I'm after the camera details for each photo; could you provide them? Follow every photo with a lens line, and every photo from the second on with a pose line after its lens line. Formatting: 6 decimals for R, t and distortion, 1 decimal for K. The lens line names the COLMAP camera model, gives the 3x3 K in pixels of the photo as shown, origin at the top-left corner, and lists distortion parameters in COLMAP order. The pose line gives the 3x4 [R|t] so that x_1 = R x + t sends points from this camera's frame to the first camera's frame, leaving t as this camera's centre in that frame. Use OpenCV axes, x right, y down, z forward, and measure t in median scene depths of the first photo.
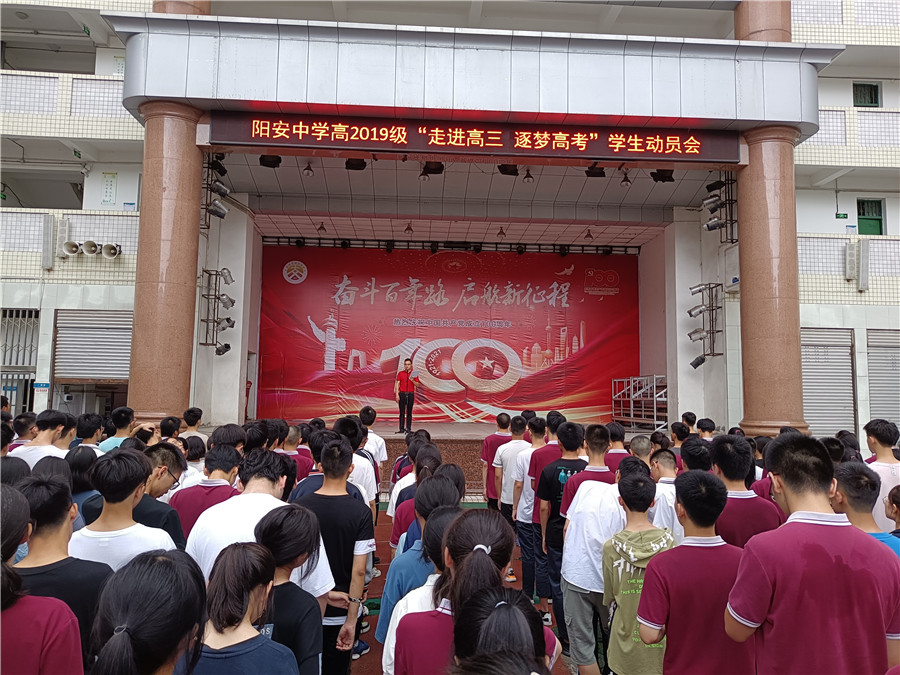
lens RADIAL K [[686.0, 0, 450.0], [0, 686.0, 337.5], [0, 0, 1]] dist [0.005401, -0.000239]
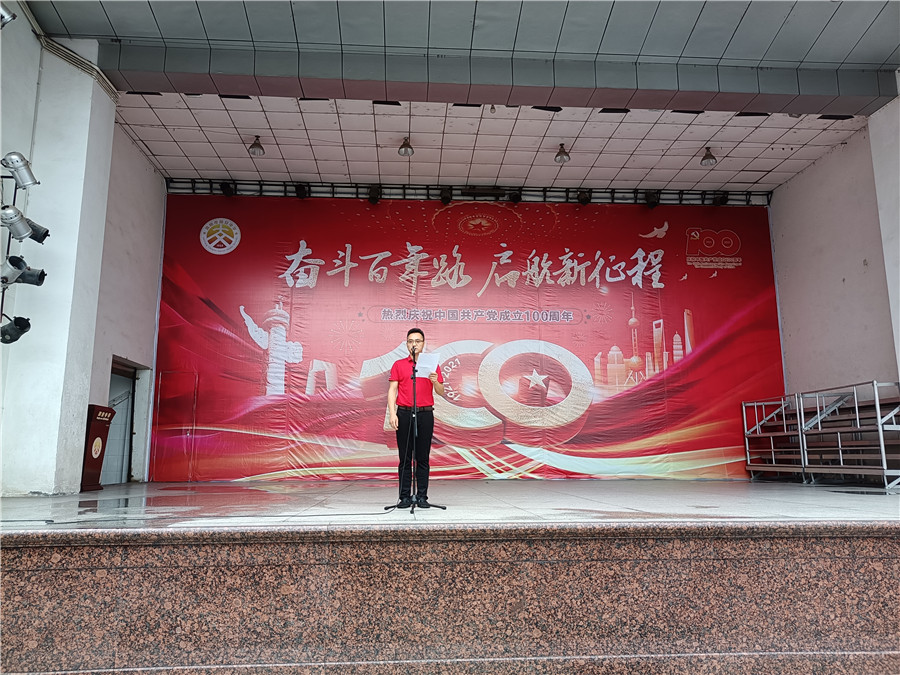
lens RADIAL K [[686.0, 0, 450.0], [0, 686.0, 337.5], [0, 0, 1]] dist [0.005401, -0.000239]
pose [[0.999738, -0.014721, 0.017546, -0.032645], [0.016044, 0.996840, -0.077795, 0.046469], [-0.016345, 0.078056, 0.996815, 0.393817]]
